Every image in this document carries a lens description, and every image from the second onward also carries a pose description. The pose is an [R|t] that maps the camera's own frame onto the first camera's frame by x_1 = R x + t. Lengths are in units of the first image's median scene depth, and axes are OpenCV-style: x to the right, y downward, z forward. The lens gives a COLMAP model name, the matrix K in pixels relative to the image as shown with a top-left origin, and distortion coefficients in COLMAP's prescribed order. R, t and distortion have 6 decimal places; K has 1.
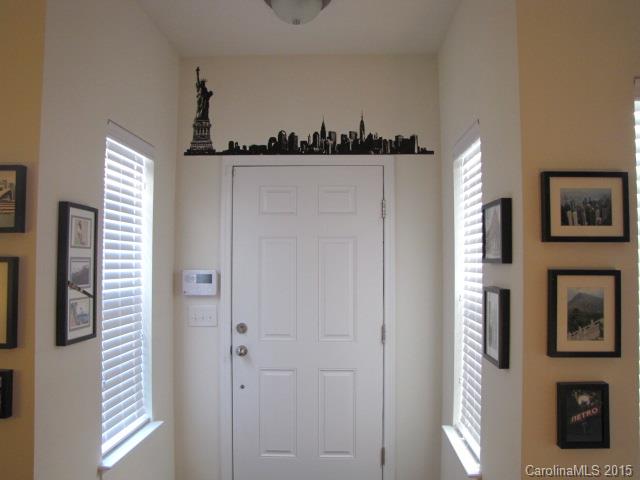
lens RADIAL K [[547.5, 0, 321.5], [0, 547.5, 239.6], [0, 0, 1]] dist [-0.088600, 0.011535]
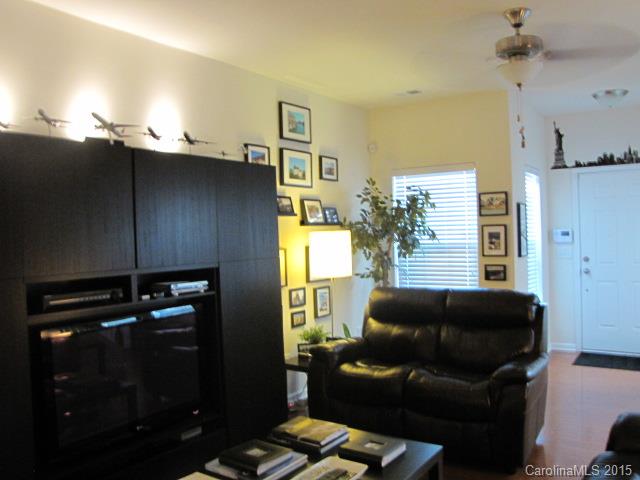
lens RADIAL K [[547.5, 0, 319.8], [0, 547.5, 236.1], [0, 0, 1]] dist [-0.088600, 0.011535]
pose [[0.850455, -0.025624, -0.525424, 0.046412], [0.051800, 0.998038, 0.035171, -0.031047], [0.523492, -0.057129, 0.850113, -1.062896]]
